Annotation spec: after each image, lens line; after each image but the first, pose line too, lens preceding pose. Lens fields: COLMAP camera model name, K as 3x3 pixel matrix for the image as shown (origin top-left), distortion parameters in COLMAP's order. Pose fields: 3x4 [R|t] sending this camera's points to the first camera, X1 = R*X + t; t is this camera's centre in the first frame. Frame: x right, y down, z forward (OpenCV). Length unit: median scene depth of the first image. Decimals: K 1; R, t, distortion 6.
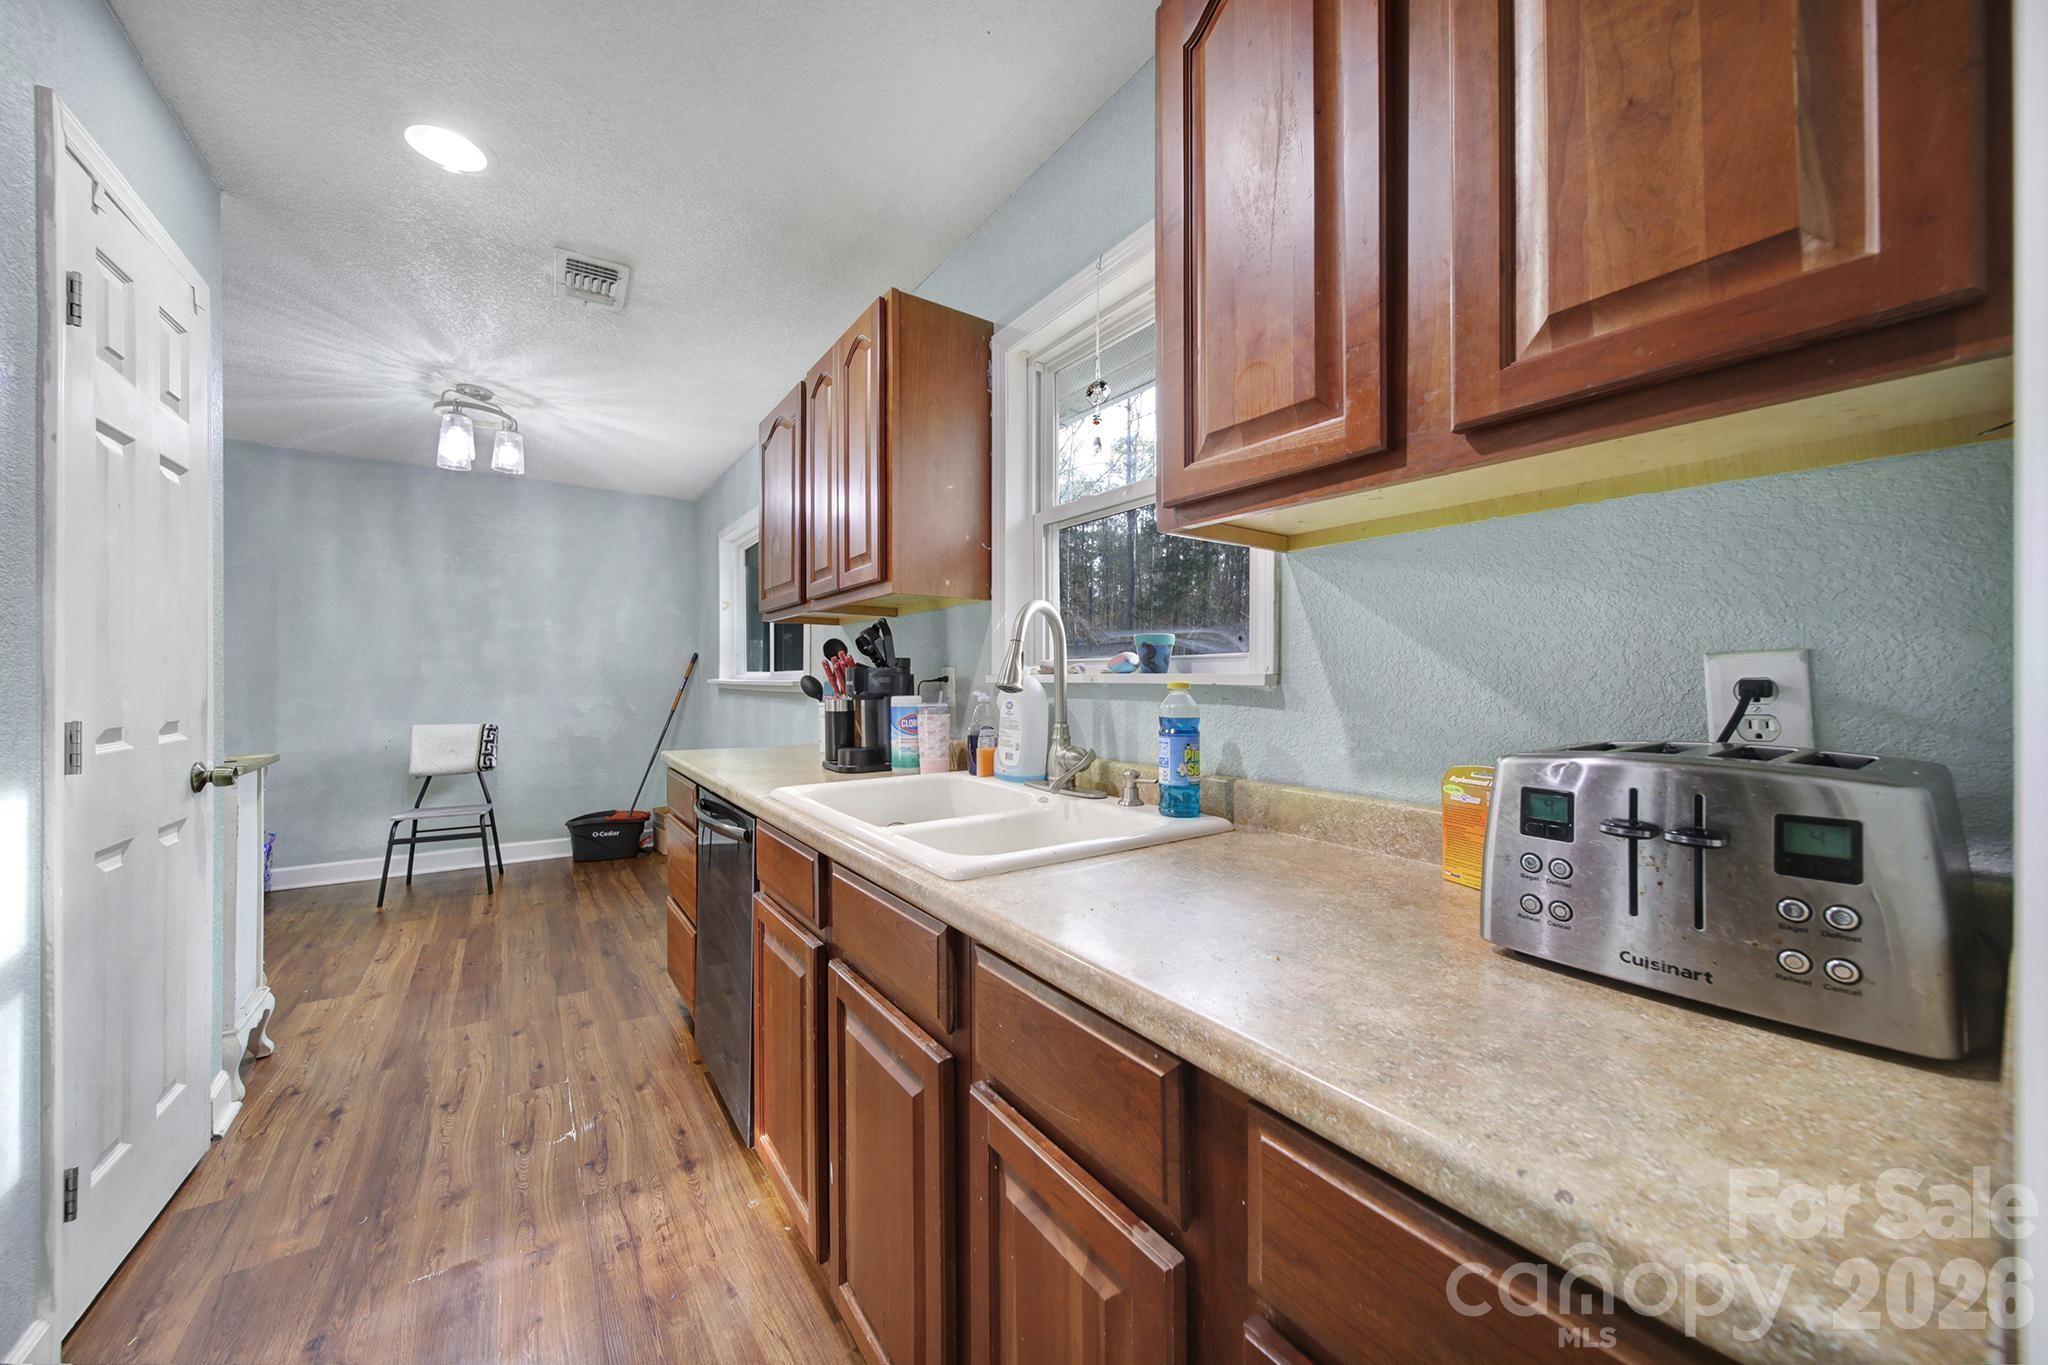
lens RADIAL K [[718.8, 0, 1024.1], [0, 718.8, 673.9], [0, 0, 1]] dist [0.001603, 0.000222]
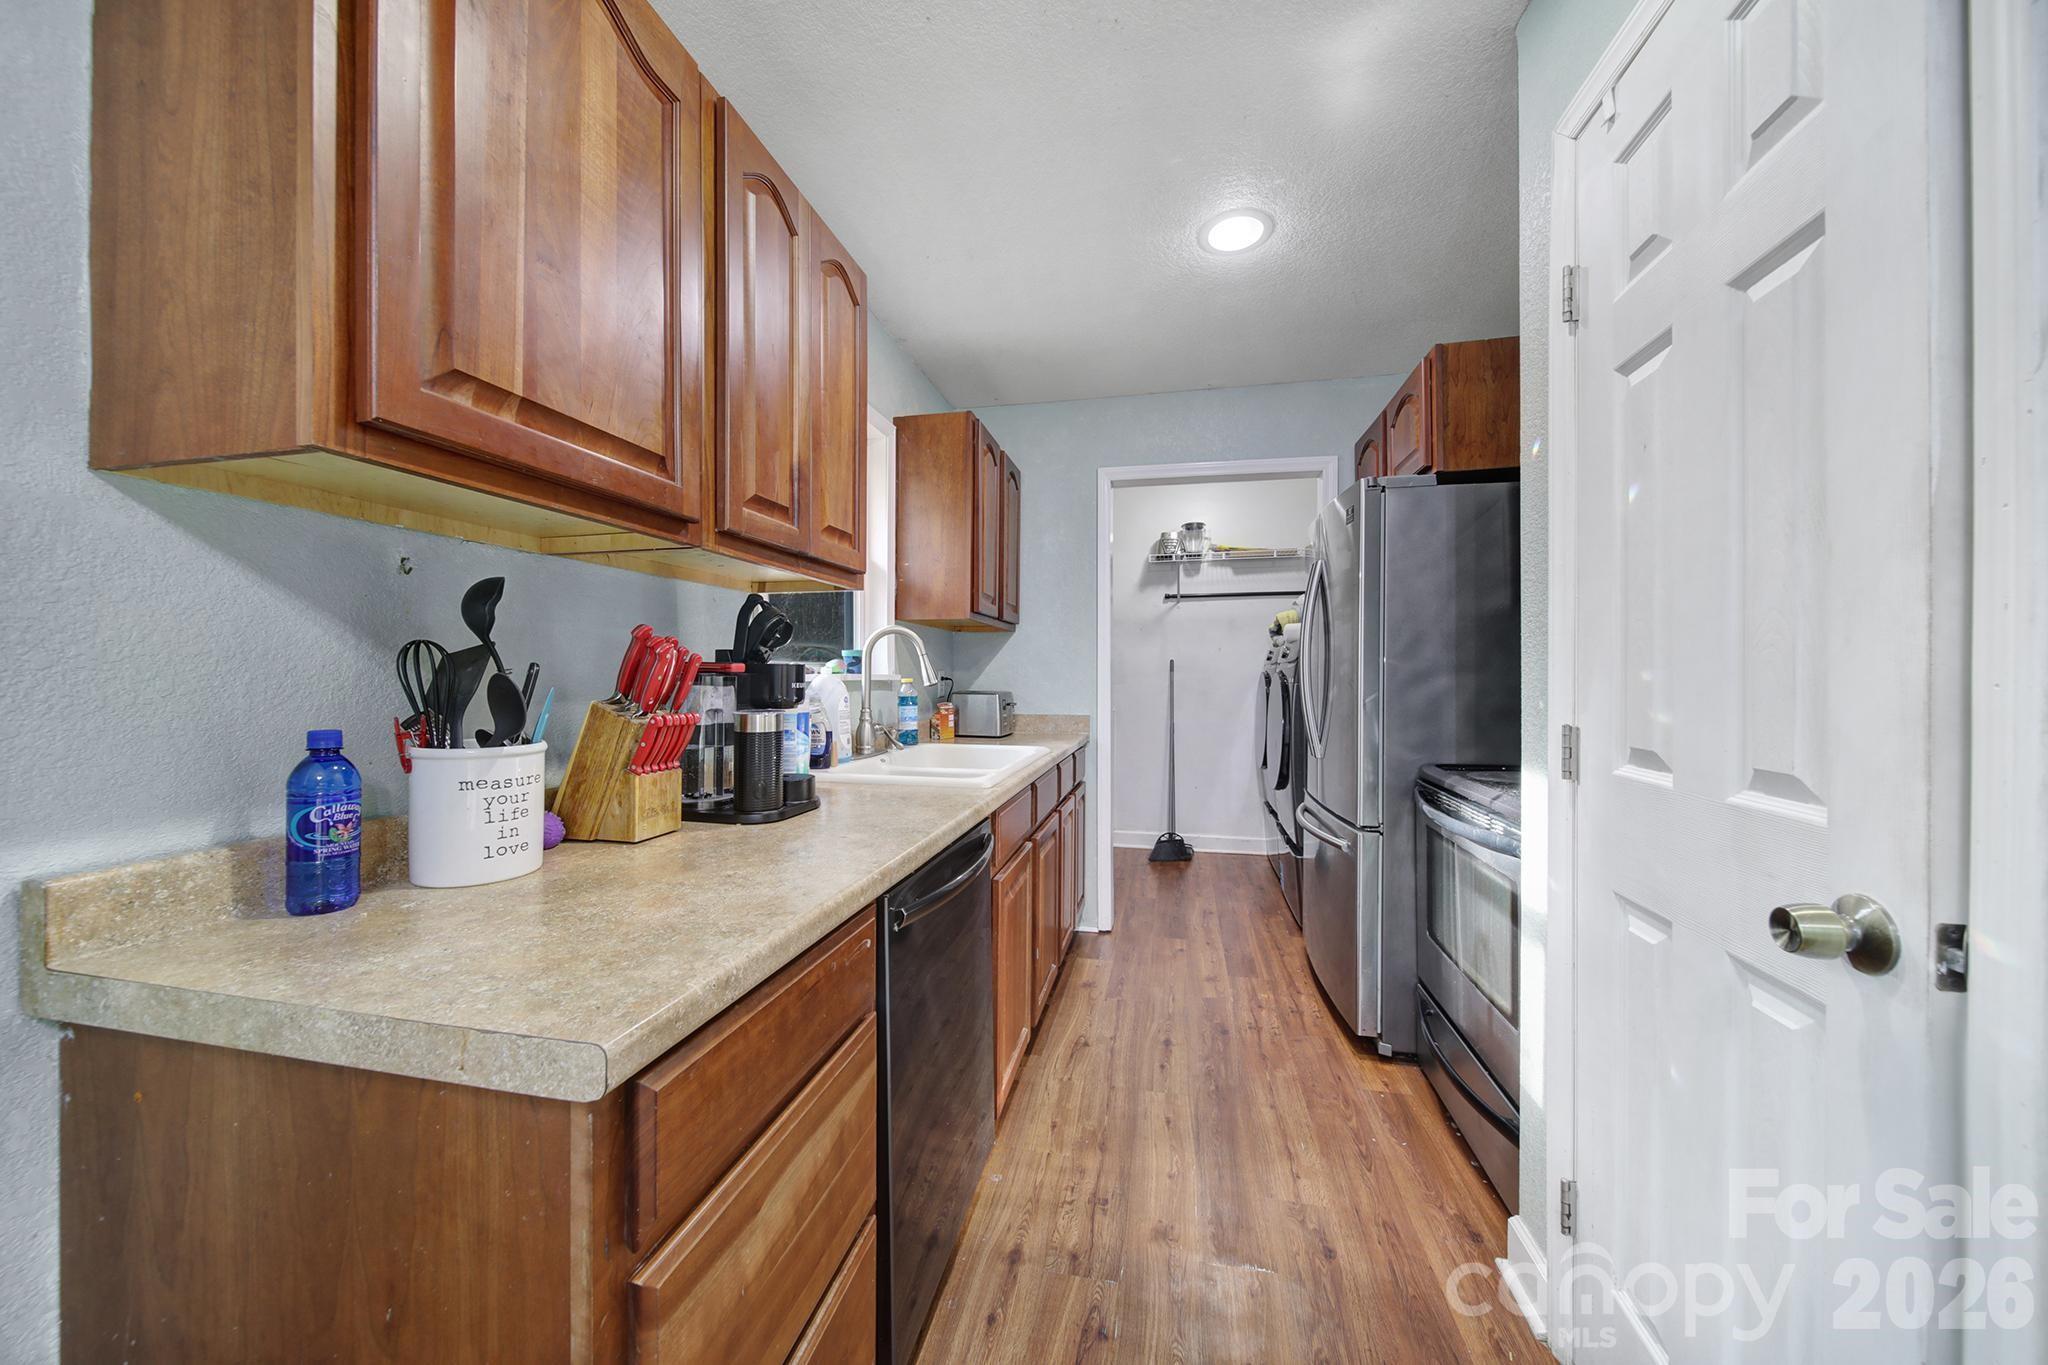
lens RADIAL K [[720.4, 0, 1020.0], [0, 720.4, 680.6], [0, 0, 1]] dist [-0.001101, -0.000185]
pose [[-0.672274, -0.004243, 0.740290, -1.125443], [-0.001307, 0.999989, 0.004544, 0.002350], [-0.740301, 0.002087, -0.672272, 1.608750]]
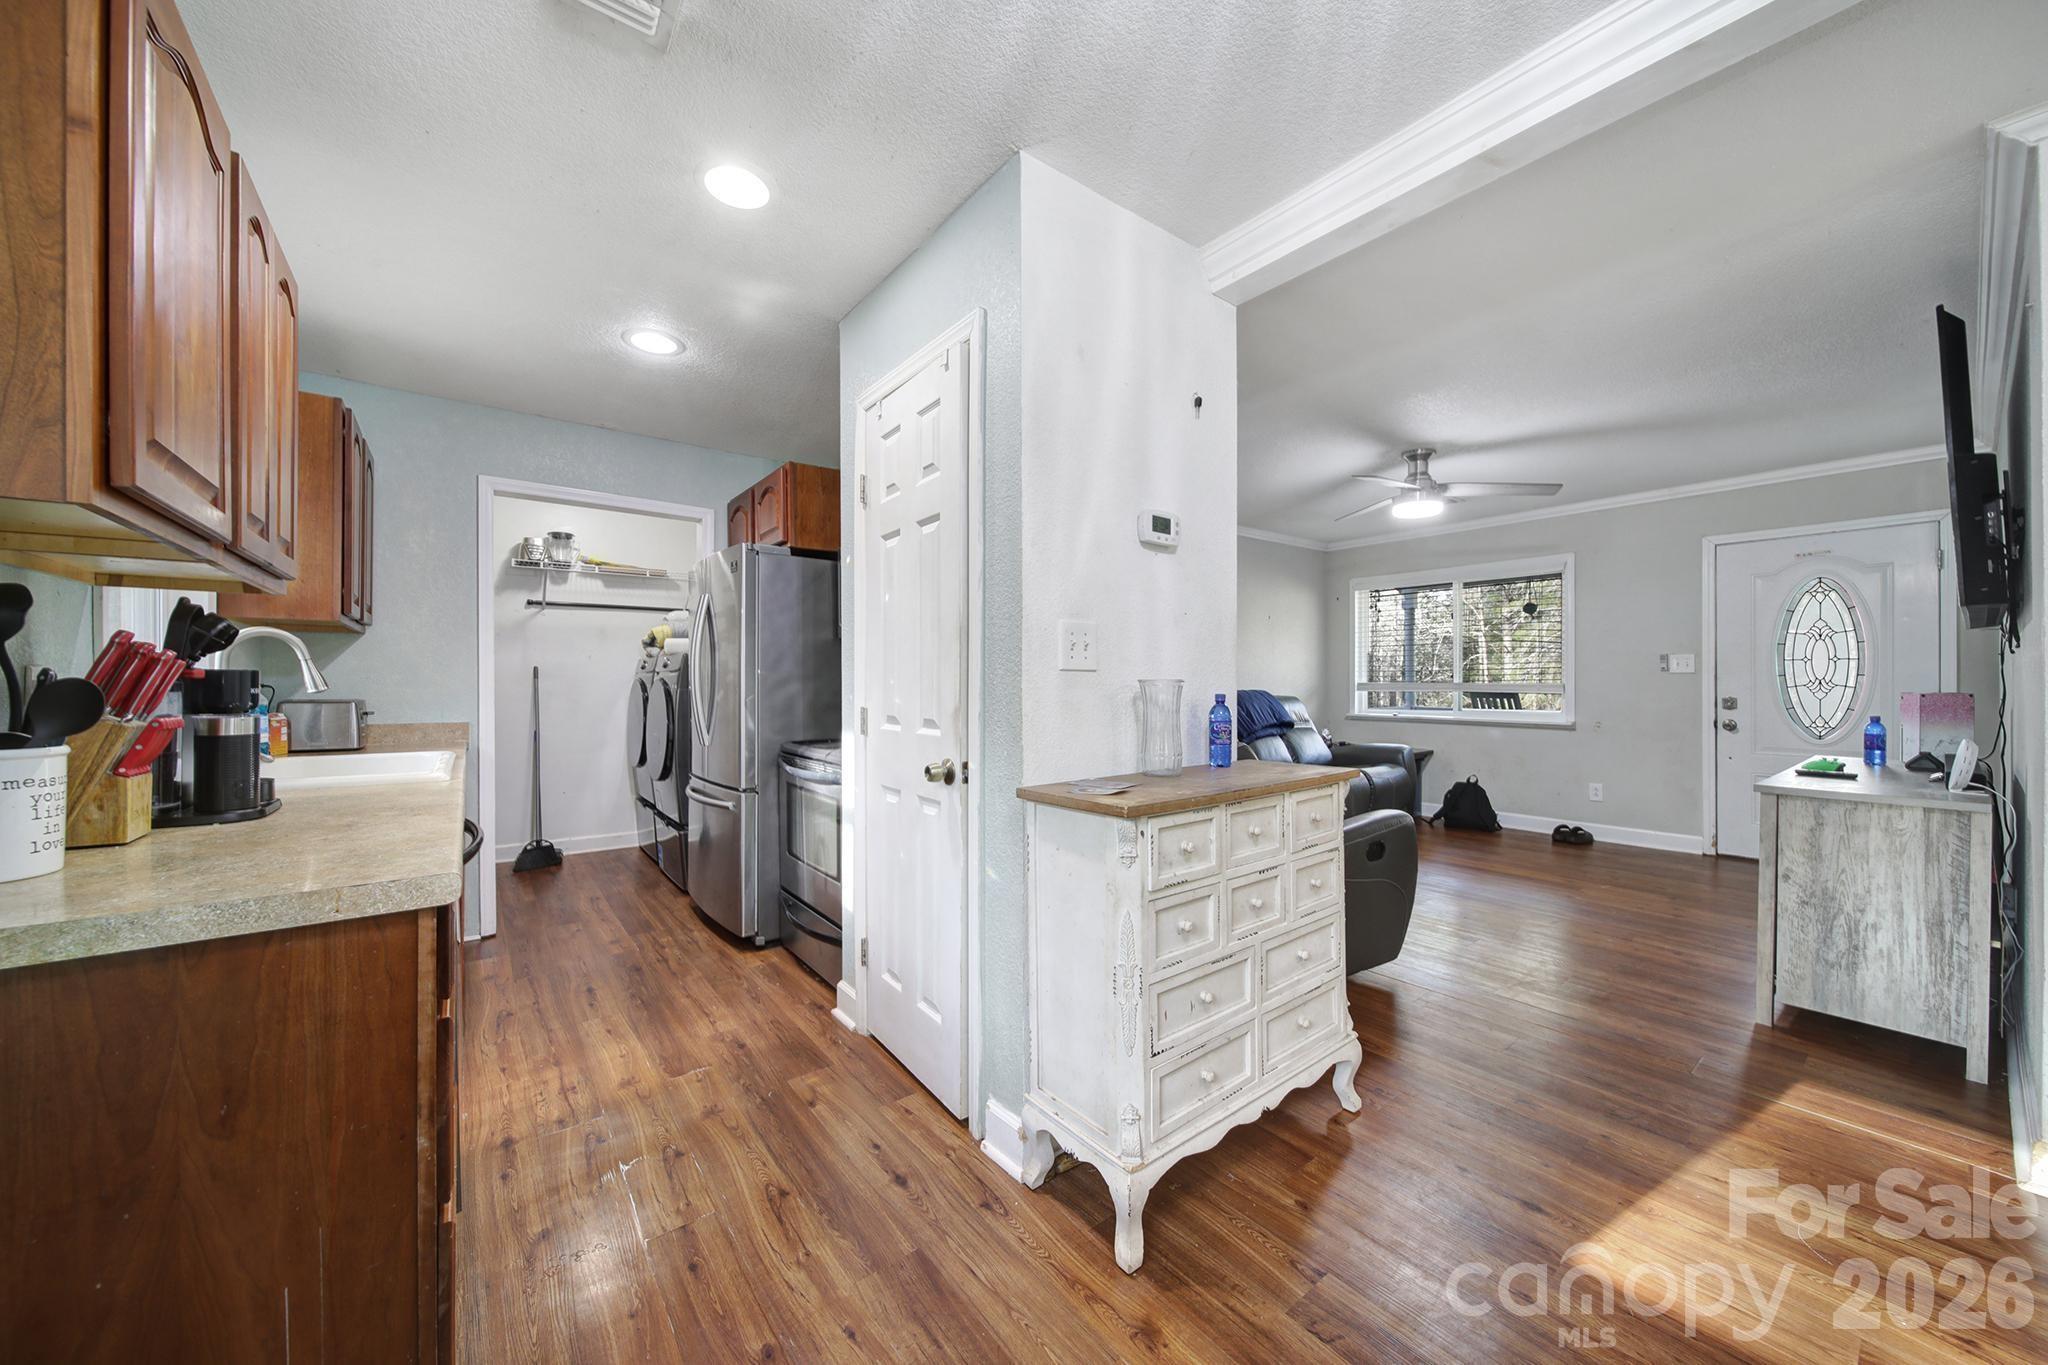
lens RADIAL K [[720.4, 0, 1020.0], [0, 720.4, 680.6], [0, 0, 1]] dist [-0.001101, -0.000185]
pose [[-0.999408, 0.000549, -0.034403, -1.222239], [0.000765, 0.999980, -0.006266, 0.006152], [0.034399, -0.006289, -0.999388, 2.154807]]
